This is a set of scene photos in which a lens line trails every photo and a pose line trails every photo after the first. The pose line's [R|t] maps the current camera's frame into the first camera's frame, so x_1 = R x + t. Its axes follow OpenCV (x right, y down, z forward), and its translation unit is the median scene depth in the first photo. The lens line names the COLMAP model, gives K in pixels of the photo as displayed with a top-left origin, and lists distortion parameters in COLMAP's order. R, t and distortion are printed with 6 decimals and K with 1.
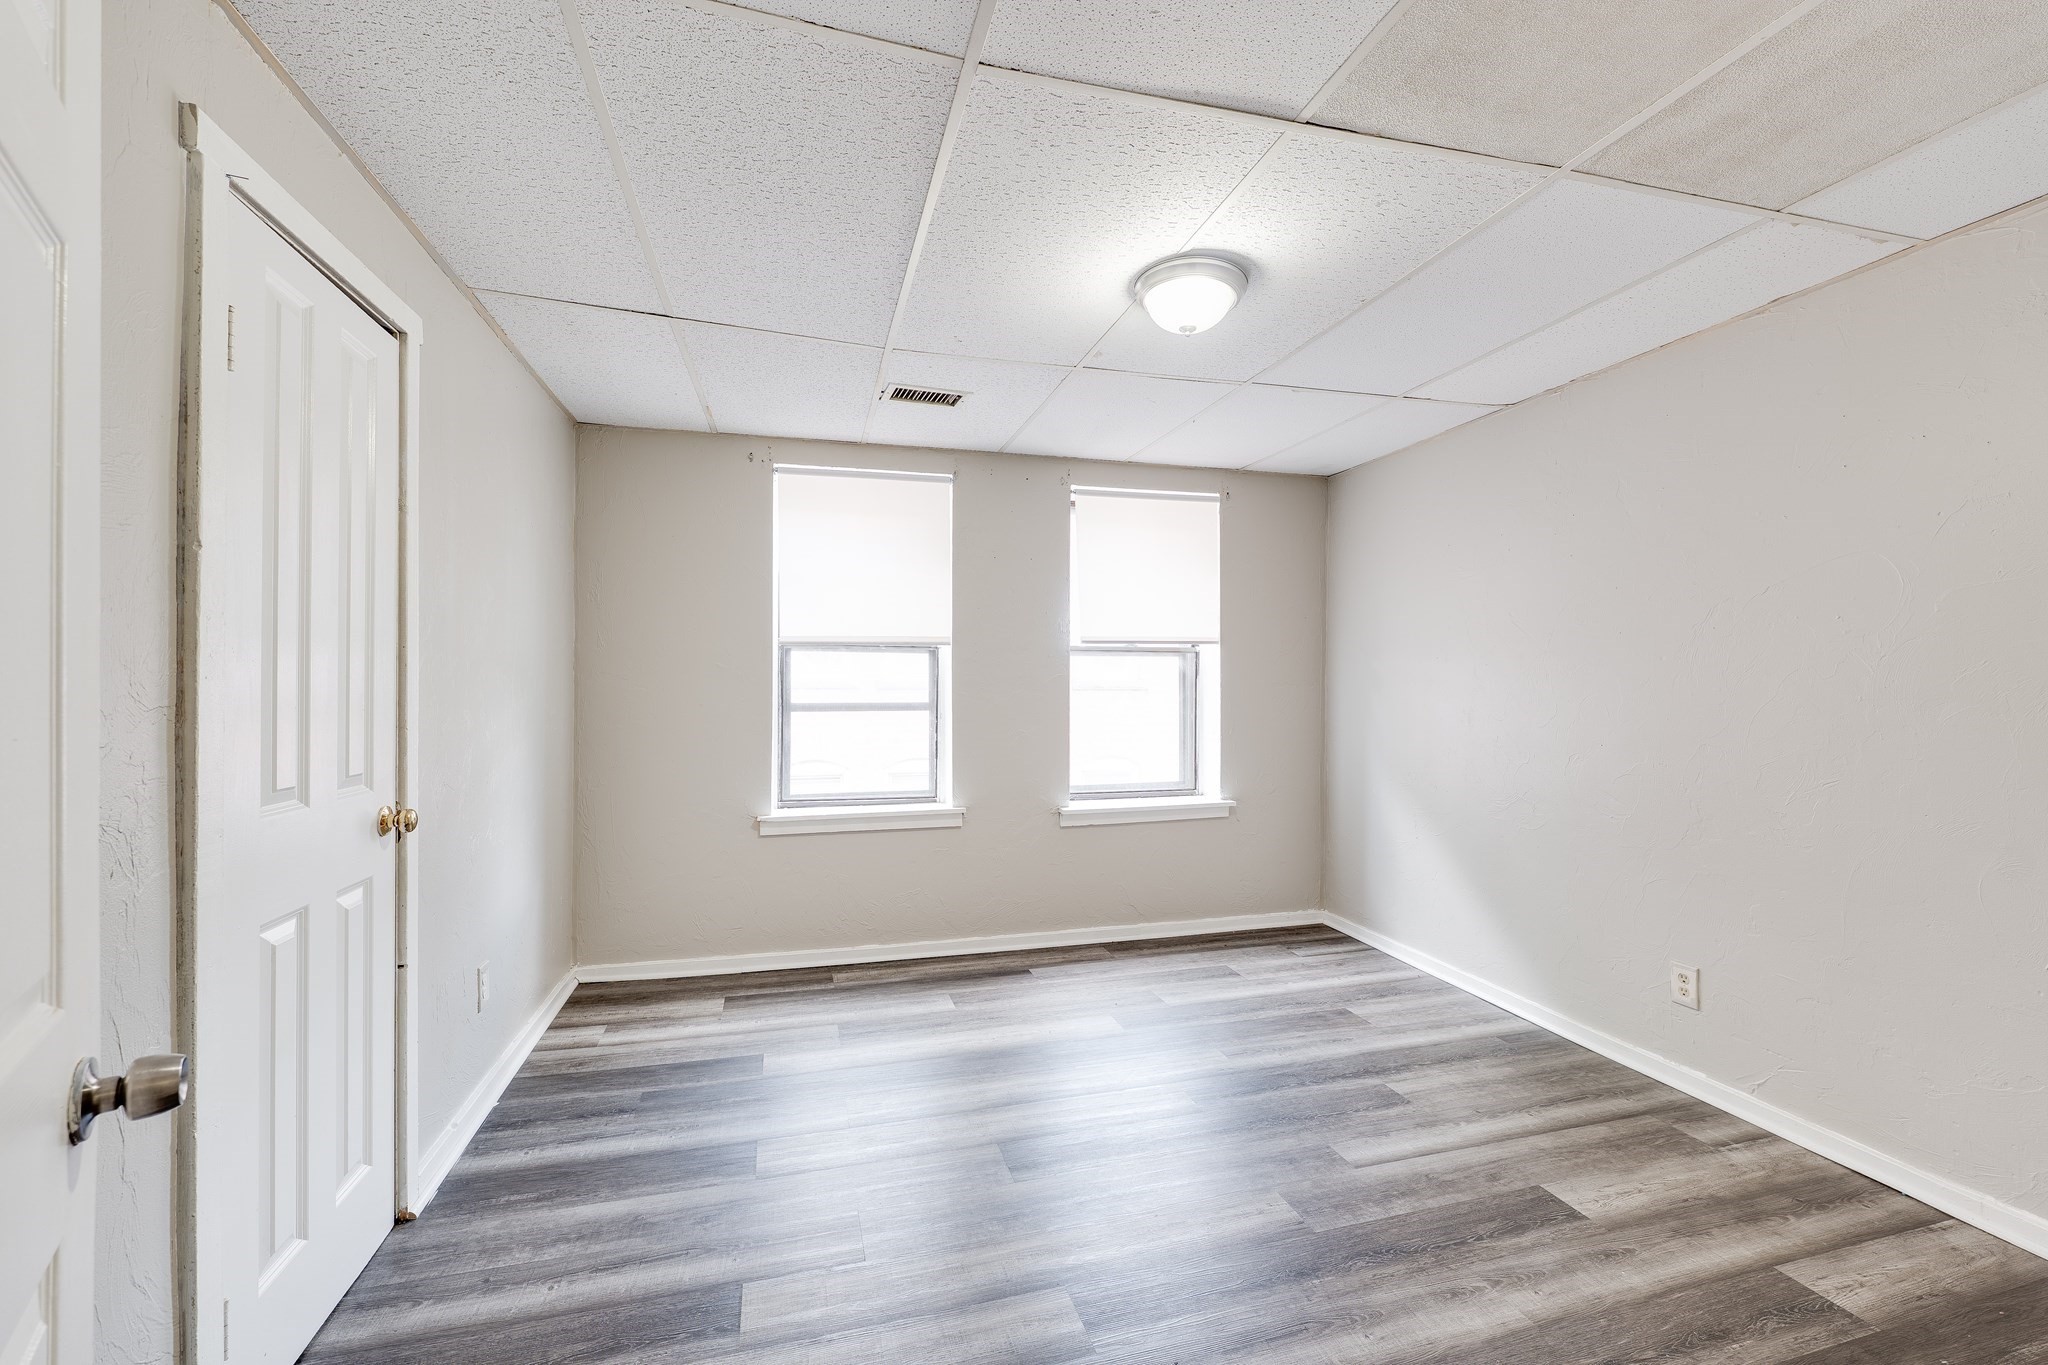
lens RADIAL K [[830.9, 0, 1018.1], [0, 830.9, 679.0], [0, 0, 1]] dist [0.001693, 0.000311]
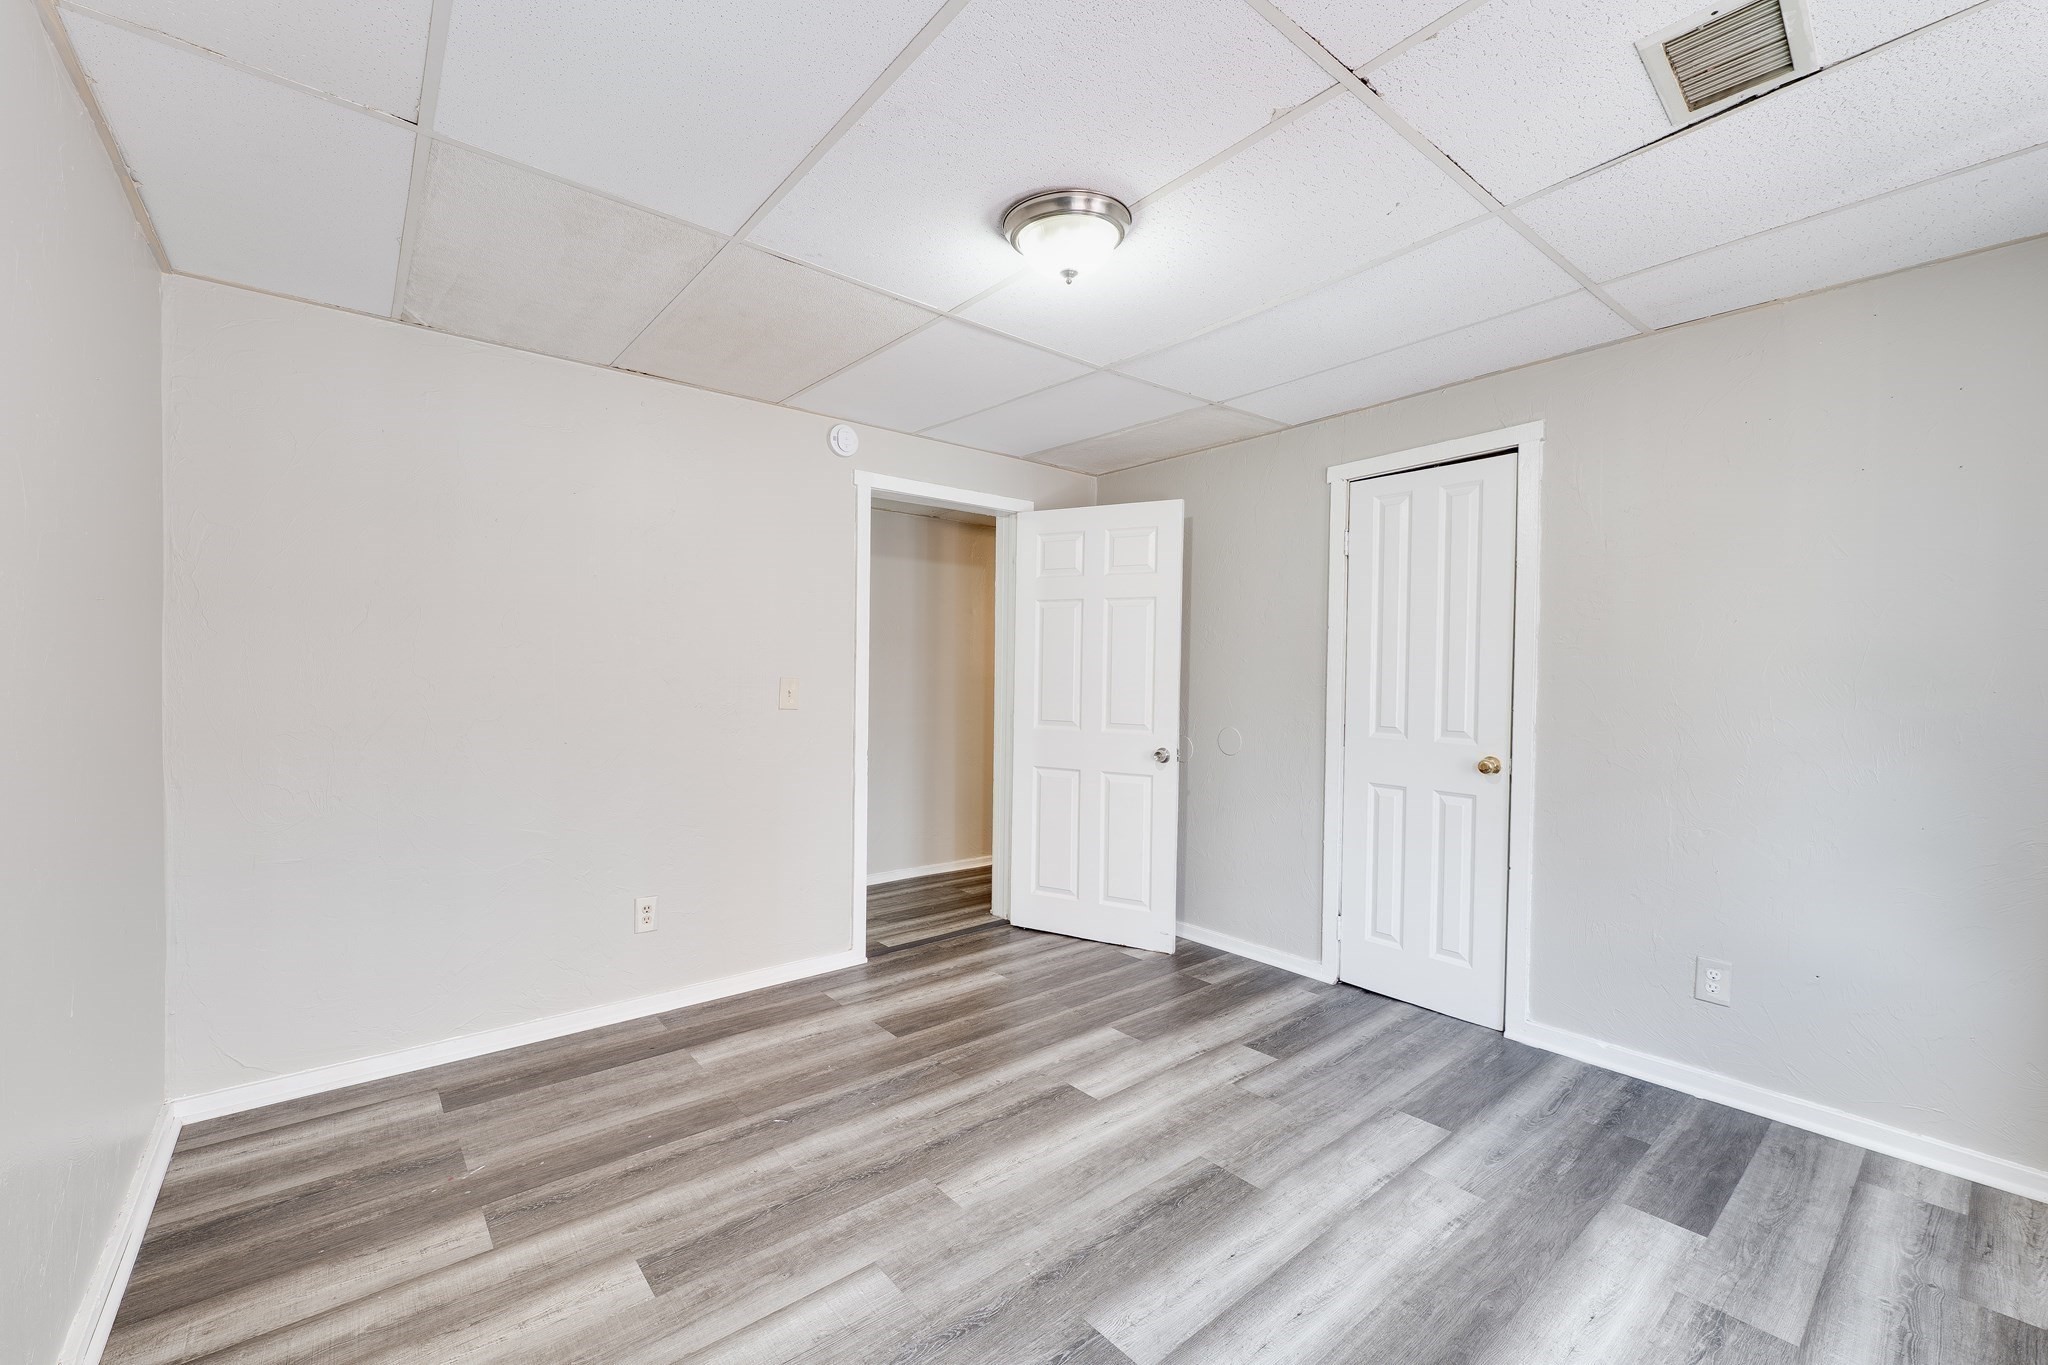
lens RADIAL K [[830.9, 0, 1024.5], [0, 830.9, 680.0], [0, 0, 1]] dist [0.001693, 0.000311]
pose [[-0.911059, -0.006074, -0.412231, 0.663525], [-0.008330, 0.999959, 0.003676, 0.008817], [0.412191, 0.006783, -0.911072, 1.951228]]
